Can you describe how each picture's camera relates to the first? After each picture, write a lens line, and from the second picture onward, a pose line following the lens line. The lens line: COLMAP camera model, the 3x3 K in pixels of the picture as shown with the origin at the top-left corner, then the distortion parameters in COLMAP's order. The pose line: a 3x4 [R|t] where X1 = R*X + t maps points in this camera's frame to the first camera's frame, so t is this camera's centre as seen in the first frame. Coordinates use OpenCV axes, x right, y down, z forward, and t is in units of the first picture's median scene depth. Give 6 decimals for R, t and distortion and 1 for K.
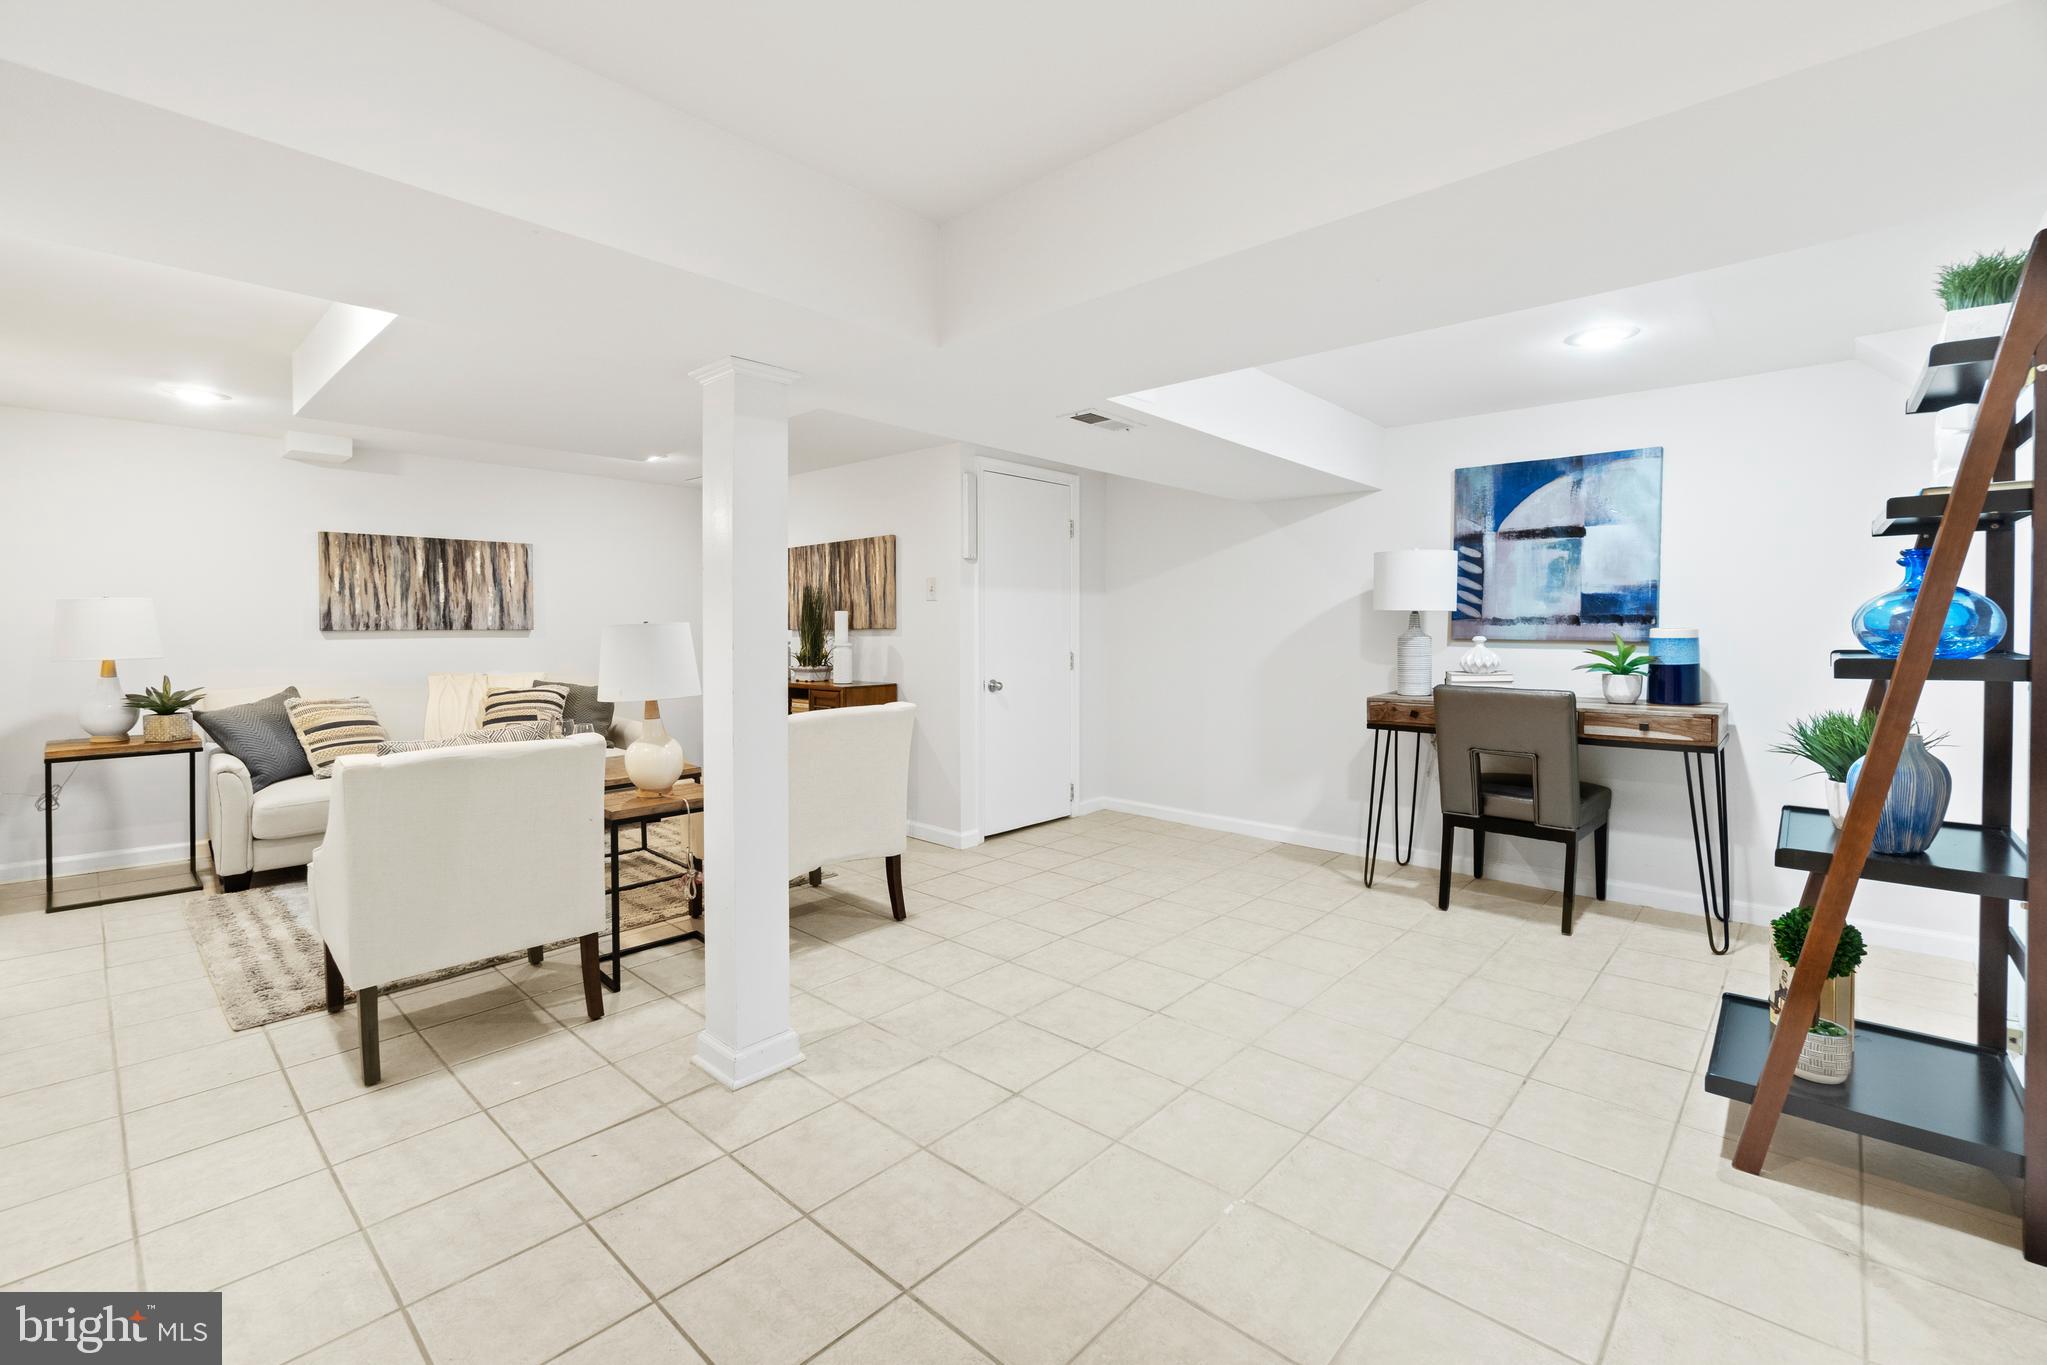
lens RADIAL K [[881.2, 0, 1019.4], [0, 881.2, 654.1], [0, 0, 1]] dist [-0.001946, -0.000057]
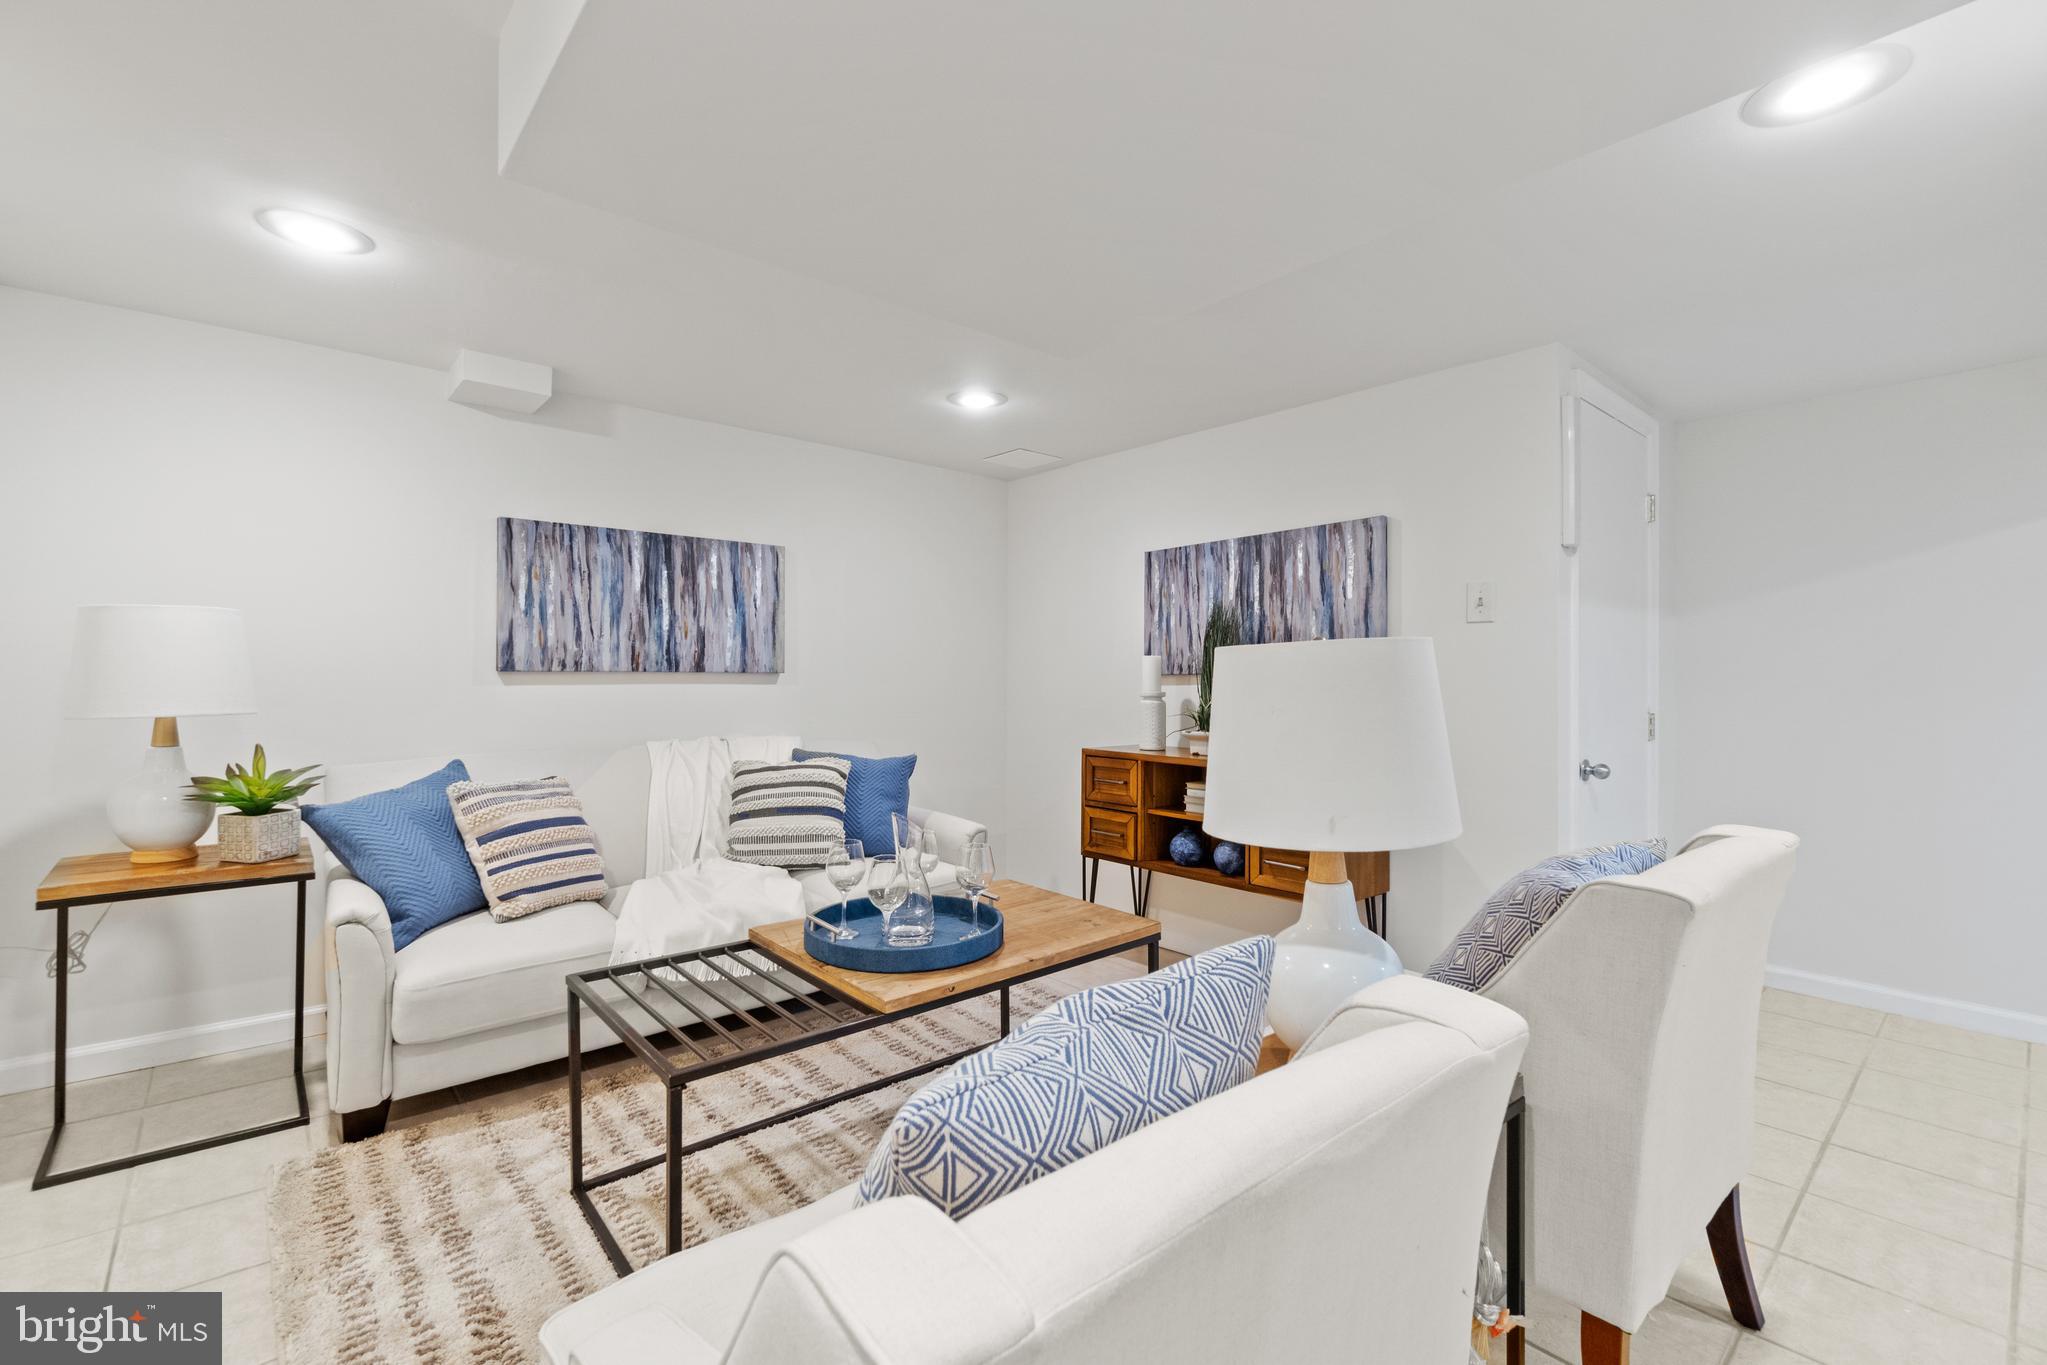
lens RADIAL K [[896.3, 0, 1023.5], [0, 896.3, 682.5], [0, 0, 1]] dist [0.002358, 0.000043]
pose [[0.995313, 0.002474, -0.096675, -0.339021], [-0.005540, 0.999490, -0.031452, -0.000232], [0.096548, 0.031840, 0.994819, 0.376499]]
